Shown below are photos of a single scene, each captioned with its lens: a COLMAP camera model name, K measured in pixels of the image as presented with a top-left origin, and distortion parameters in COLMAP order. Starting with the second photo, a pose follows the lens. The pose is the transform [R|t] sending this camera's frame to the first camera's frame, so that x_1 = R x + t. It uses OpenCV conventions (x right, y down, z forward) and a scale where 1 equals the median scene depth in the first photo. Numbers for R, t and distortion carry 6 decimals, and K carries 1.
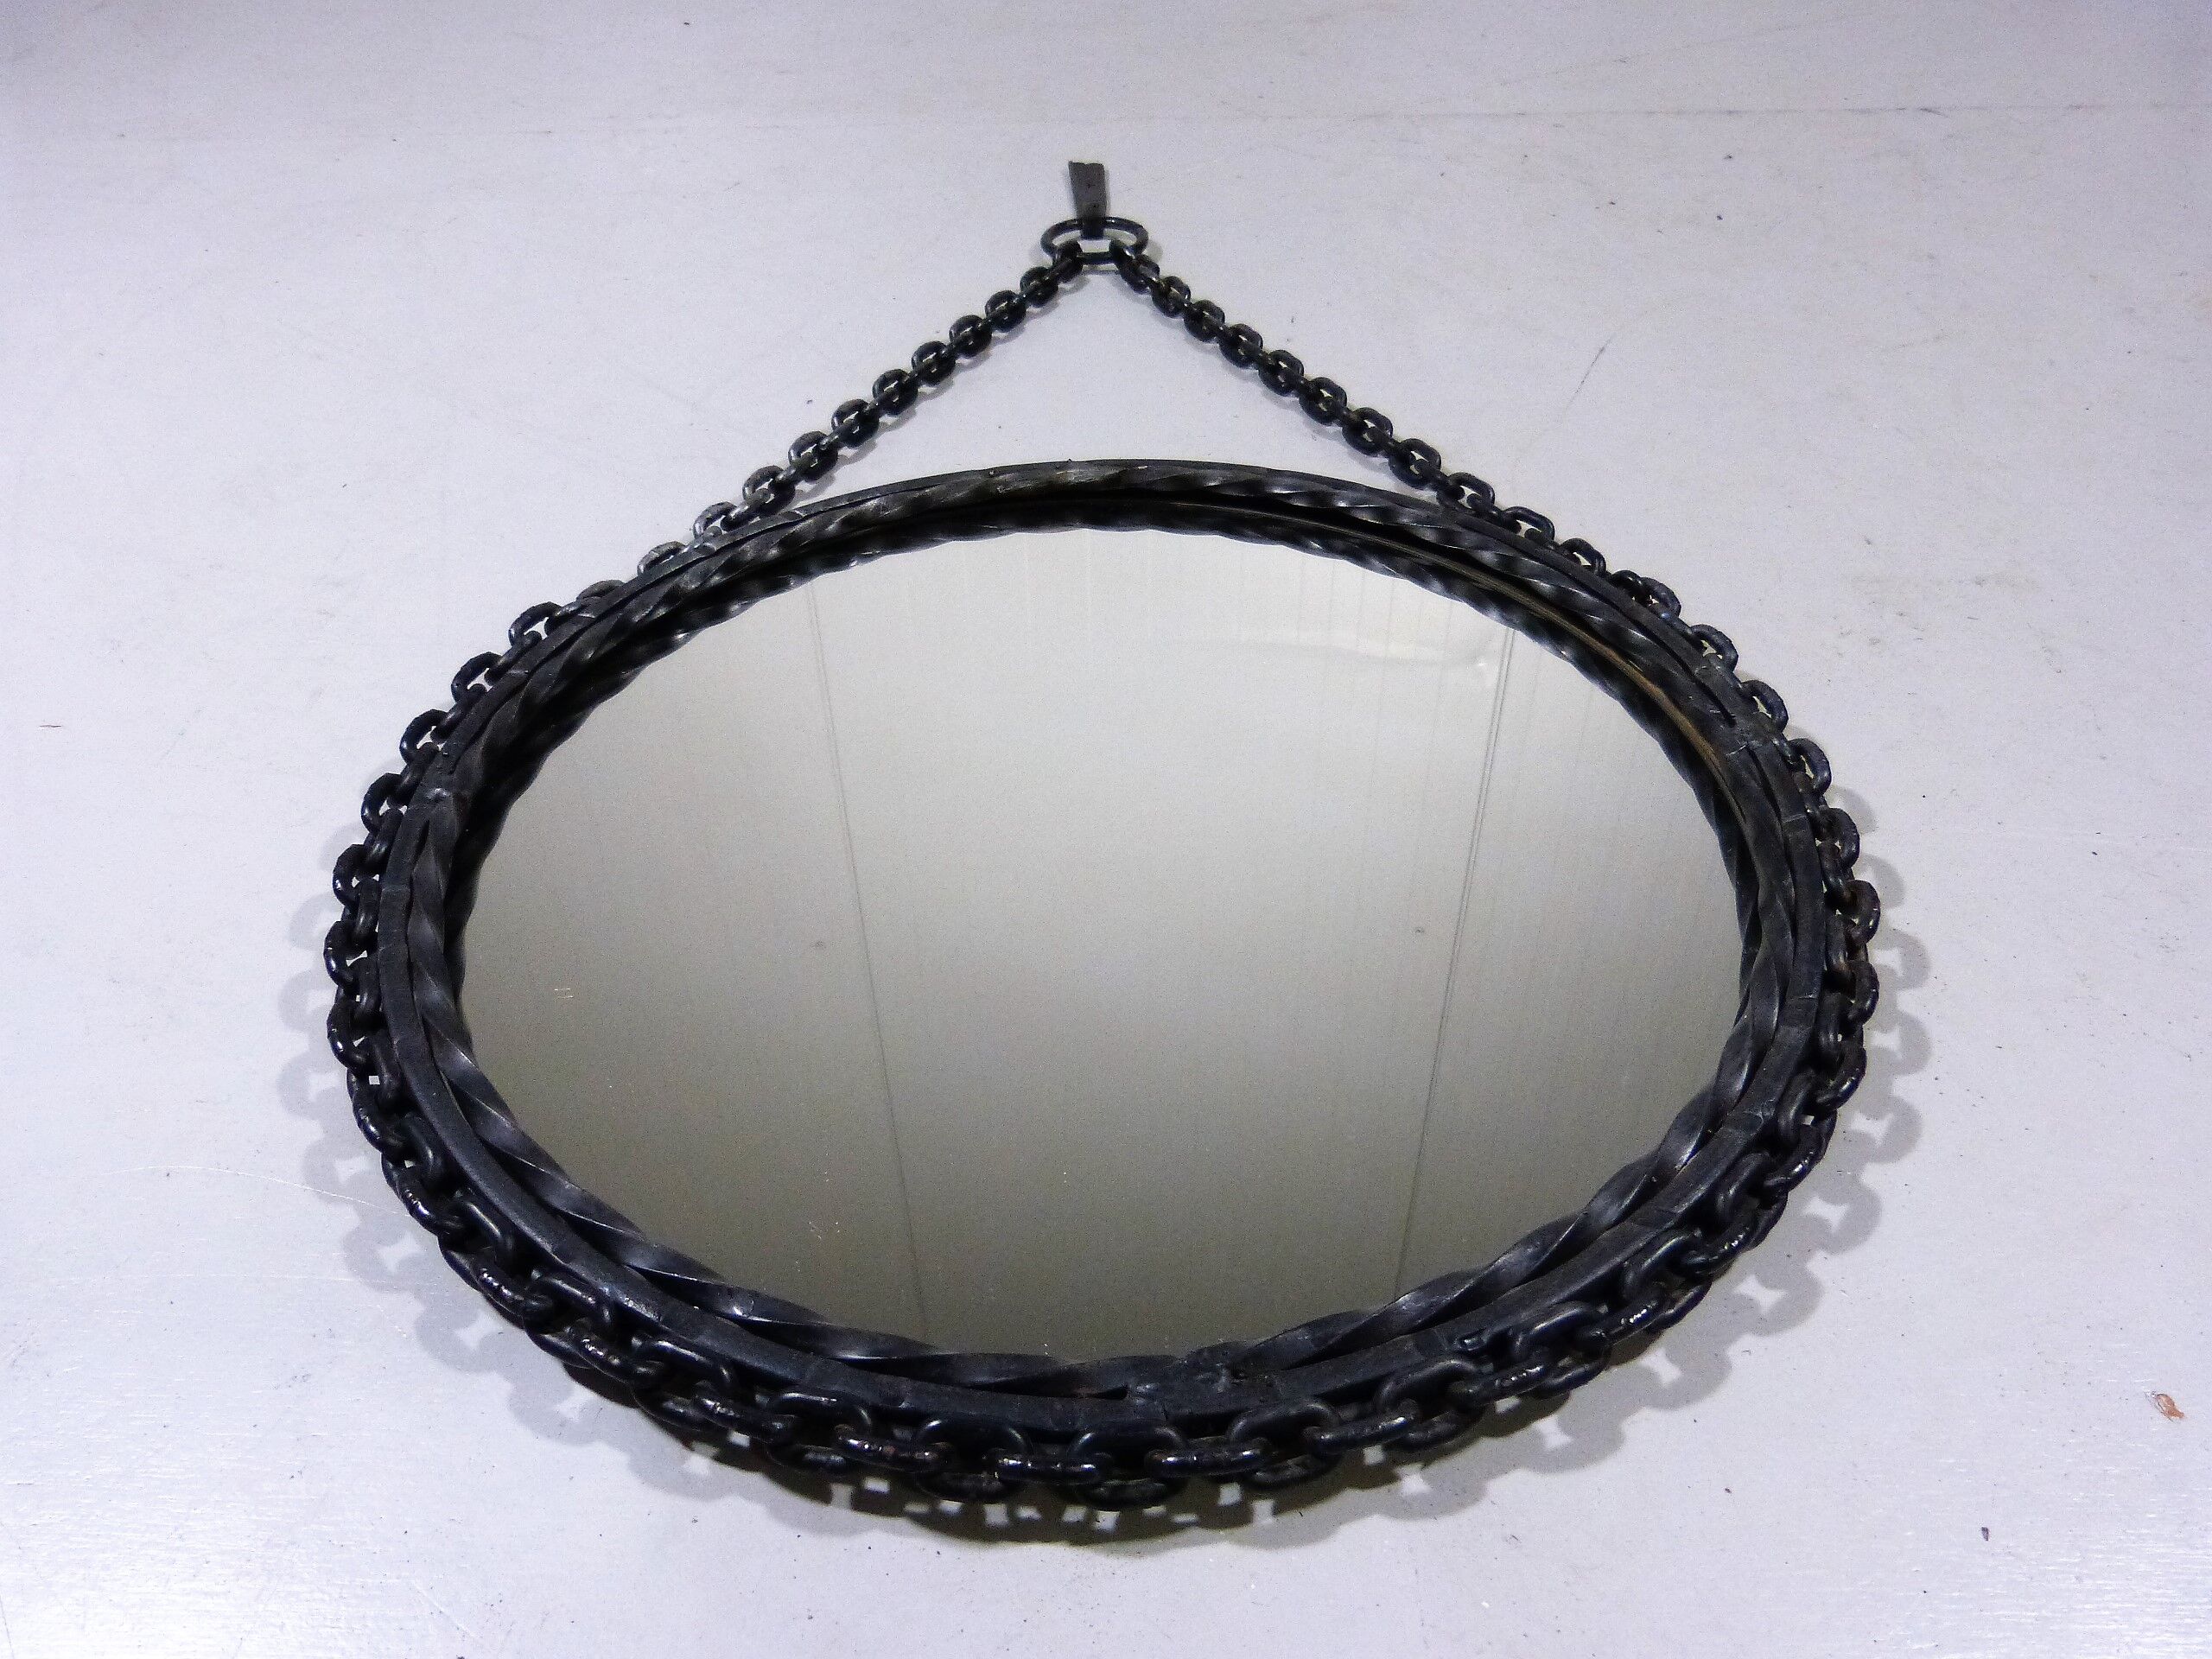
lens RADIAL K [[1669.5, 0, 1106.4], [0, 1669.5, 826.2], [0, 0, 1]] dist [-0.038852, 0.029924]
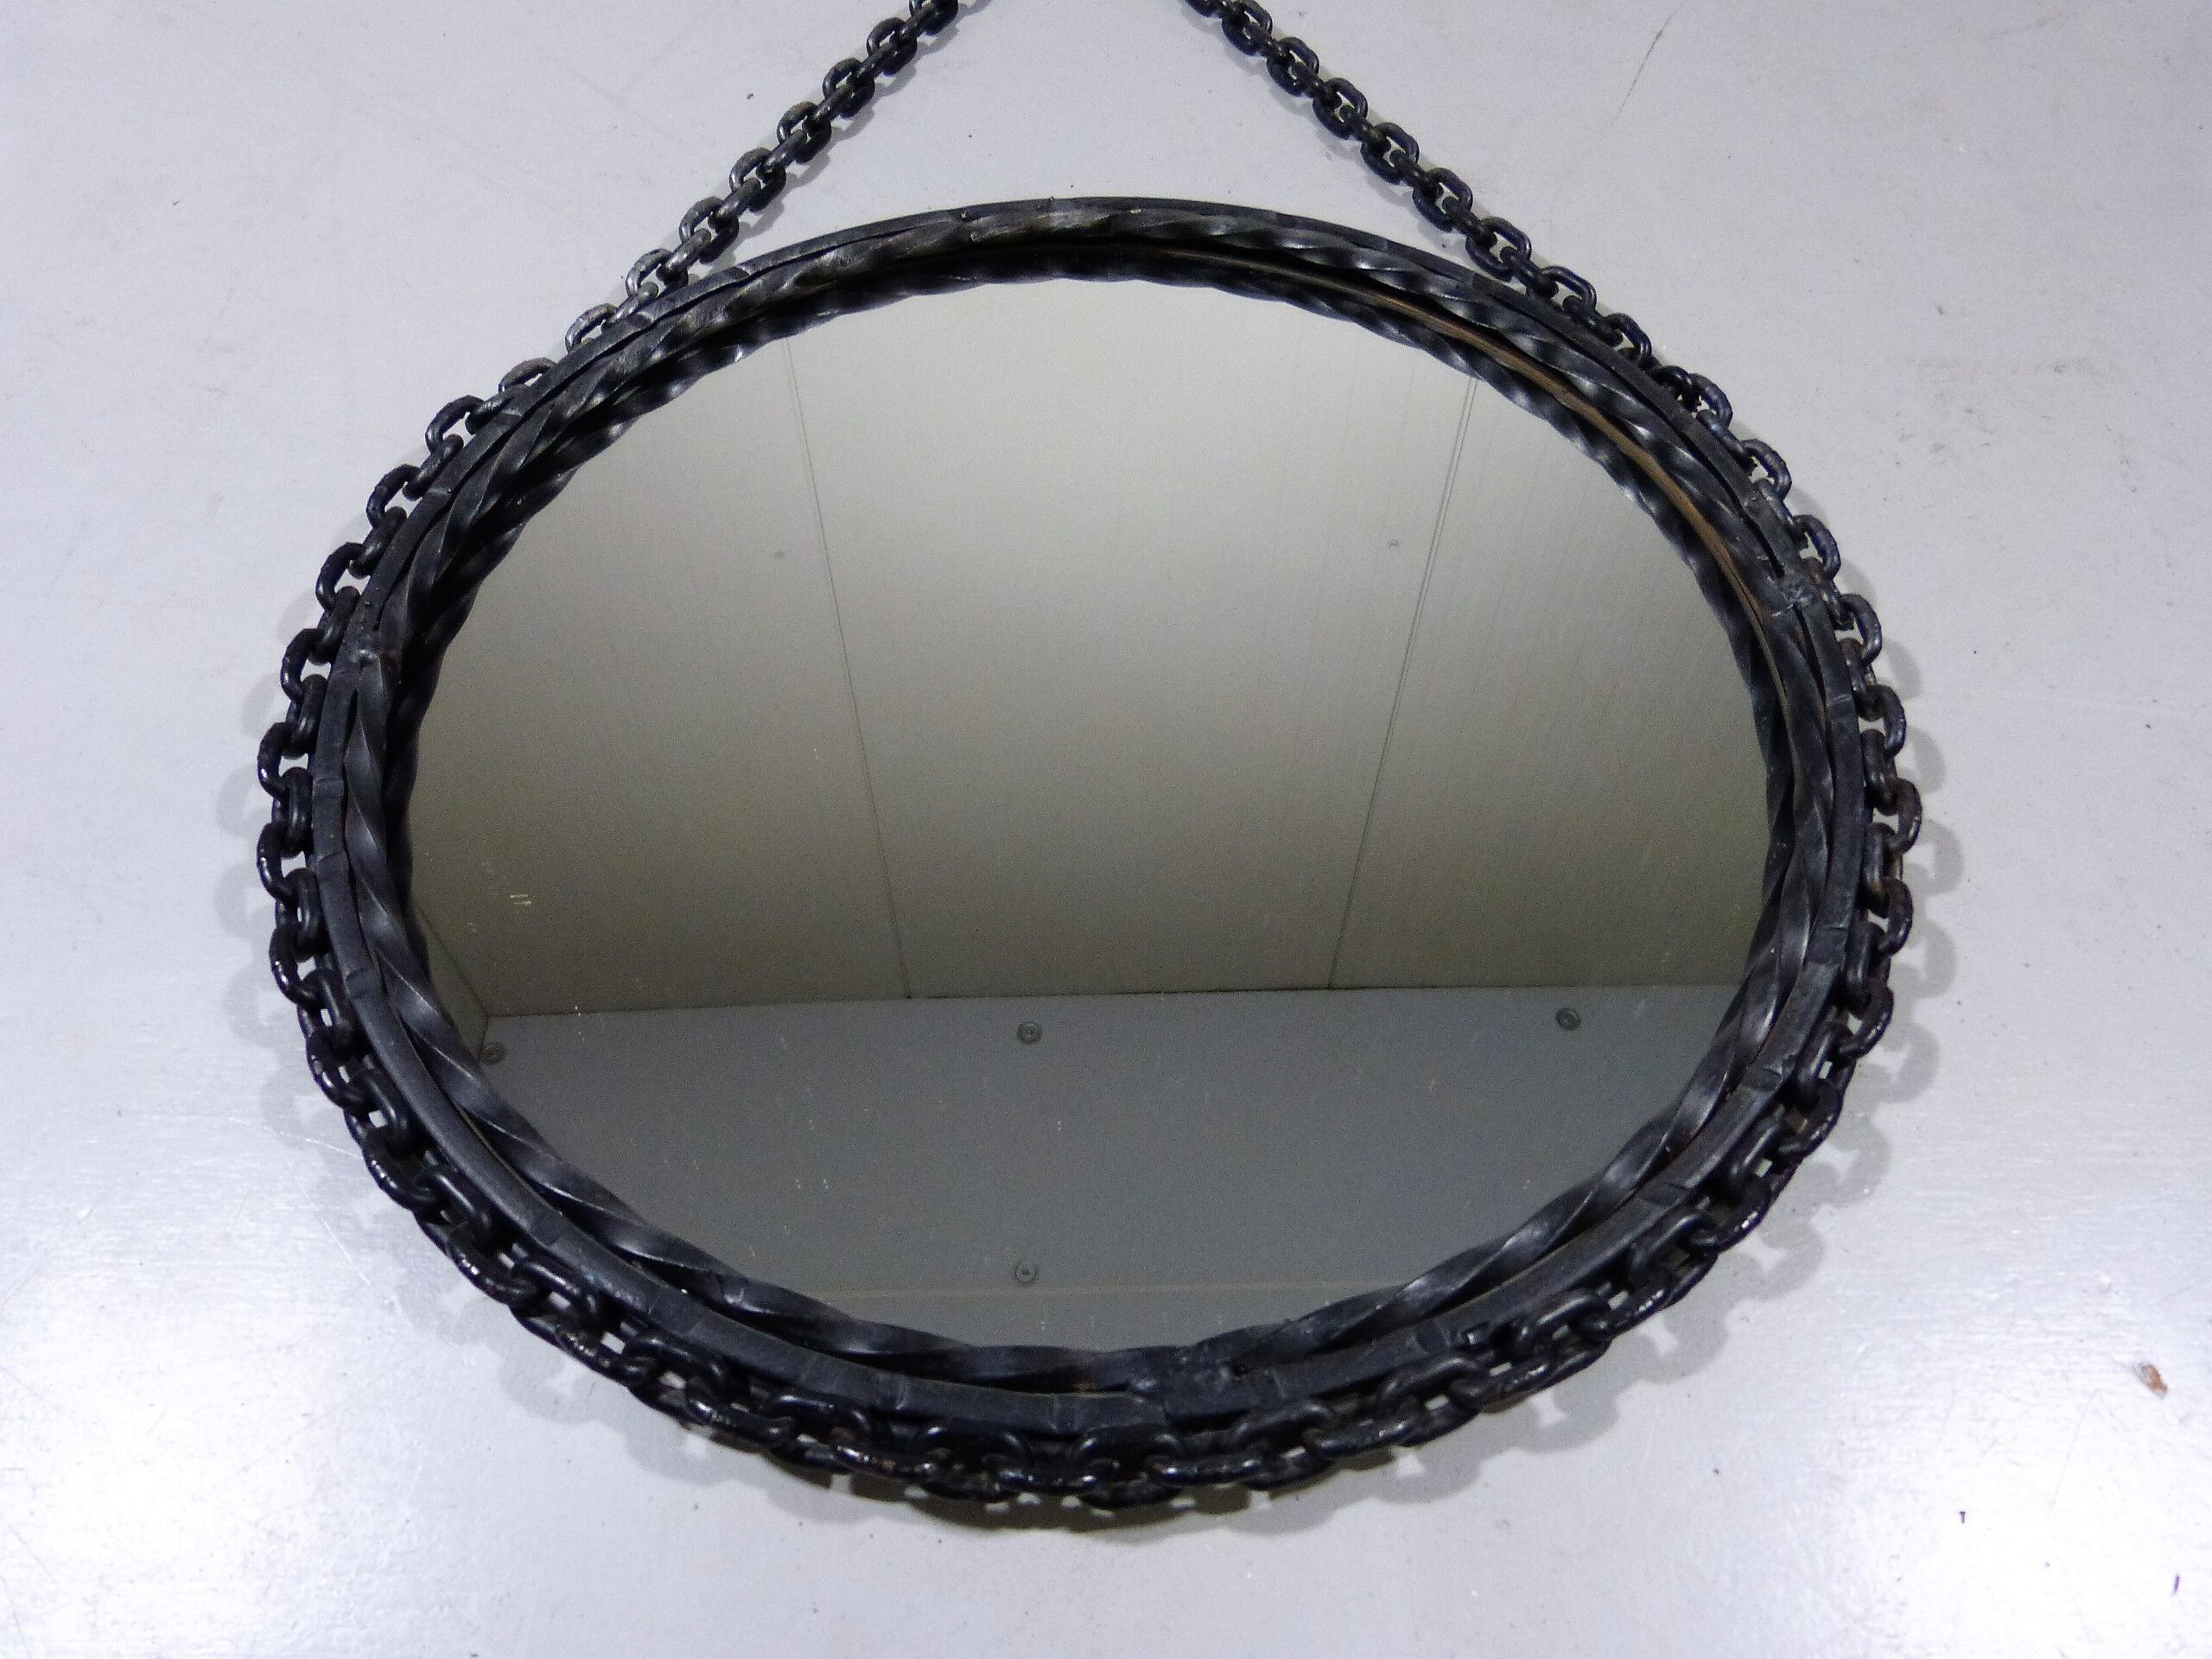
lens RADIAL K [[1669.5, 0, 1105.1], [0, 1669.5, 852.8], [0, 0, 1]] dist [-0.038852, 0.029924]
pose [[0.999741, 0.004370, 0.022345, -0.023168], [-0.010094, 0.964752, 0.262969, -0.219920], [-0.020408, -0.263126, 0.964546, 0.122236]]
